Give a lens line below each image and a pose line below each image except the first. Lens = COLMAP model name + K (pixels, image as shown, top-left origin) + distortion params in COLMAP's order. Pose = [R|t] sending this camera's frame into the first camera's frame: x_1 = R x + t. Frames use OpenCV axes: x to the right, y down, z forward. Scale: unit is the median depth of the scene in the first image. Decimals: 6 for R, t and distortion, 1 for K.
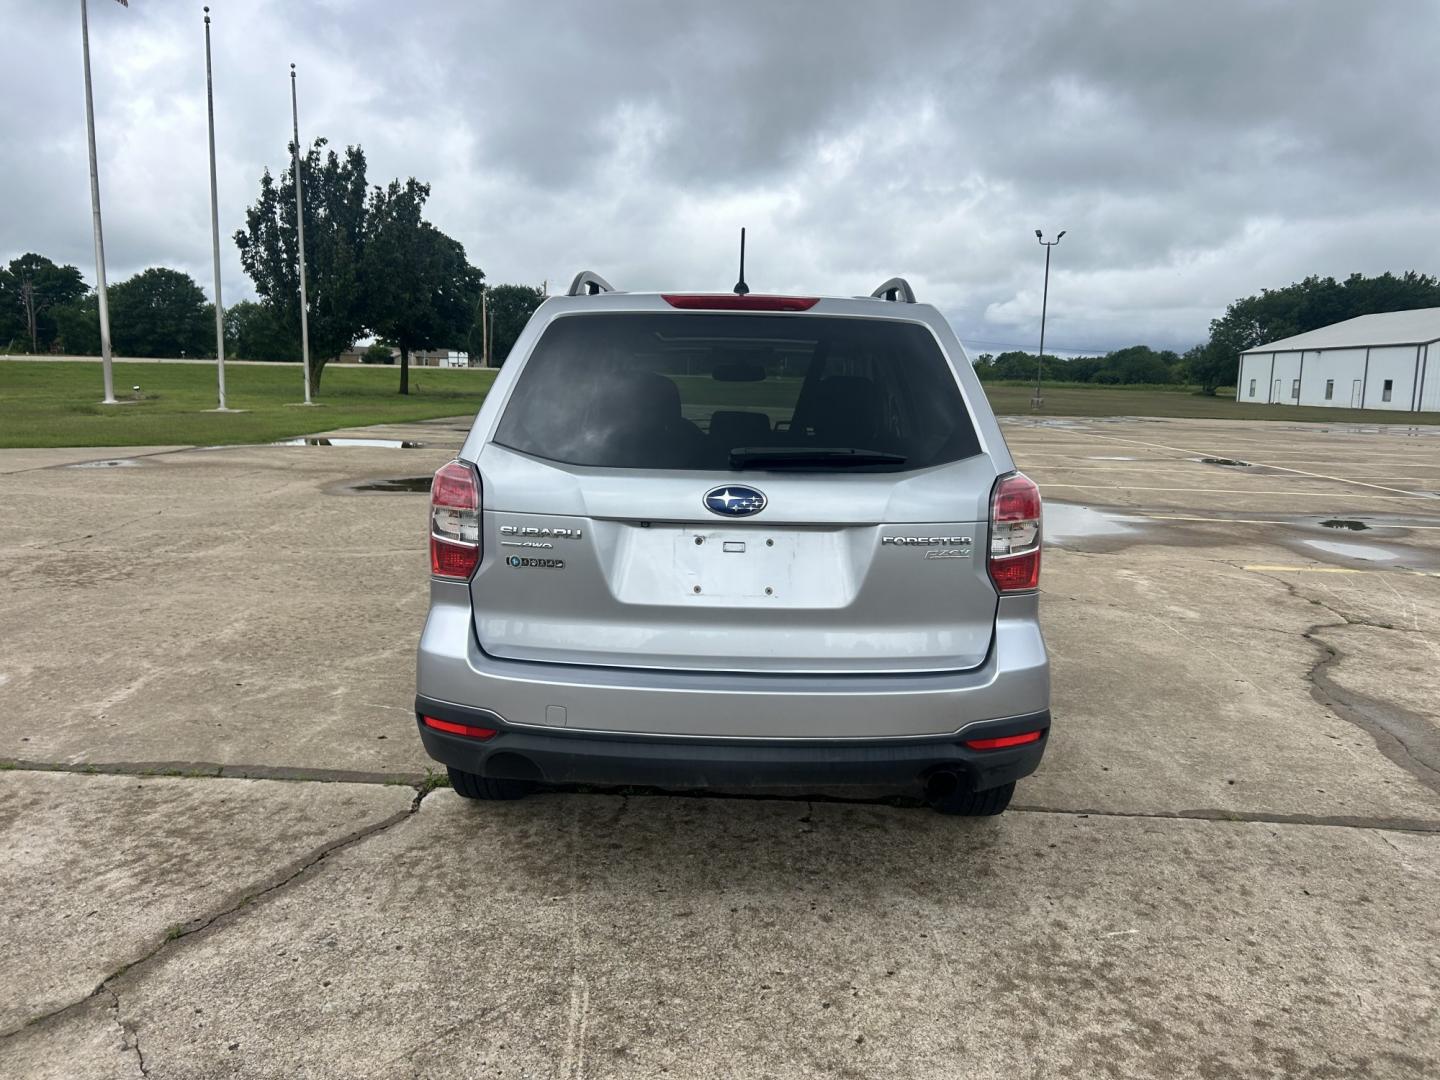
lens RADIAL K [[1087.9, 0, 728.2], [0, 1087.9, 535.3], [0, 0, 1]] dist [0.019621, -0.006563]
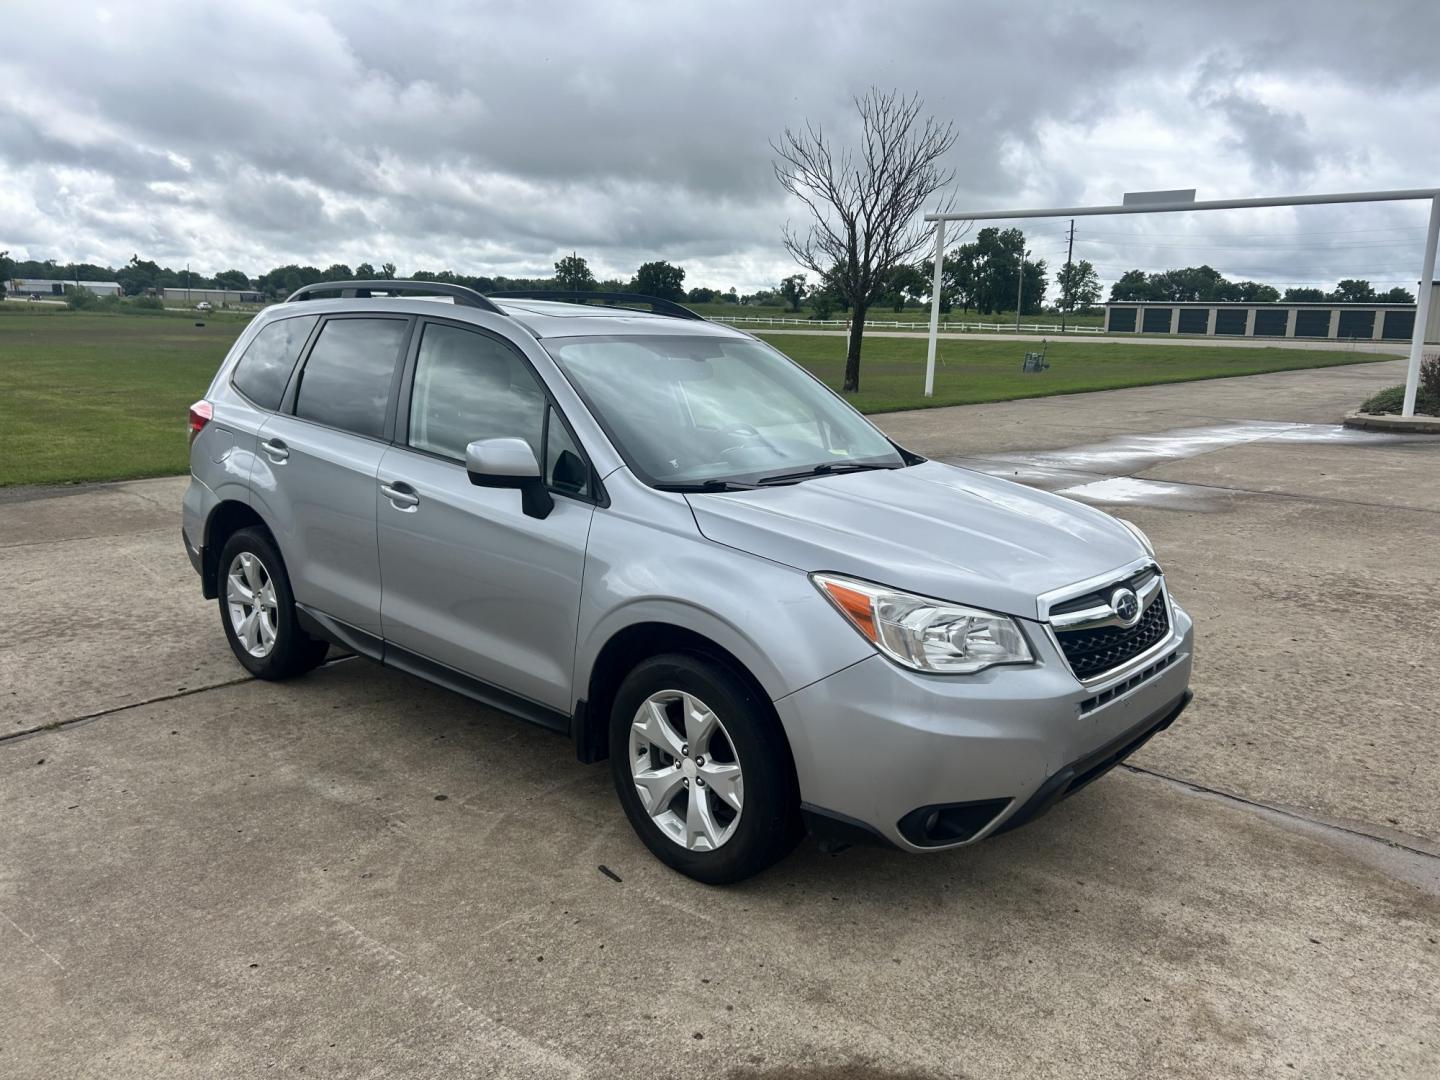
lens RADIAL K [[1100.2, 0, 748.4], [0, 1100.2, 518.7], [0, 0, 1]] dist [0.010850, -0.006448]
pose [[-0.635337, 0.098423, -0.765937, 0.869720], [-0.152473, 0.956331, 0.249364, -0.362641], [0.757033, 0.275215, -0.592586, 2.199730]]
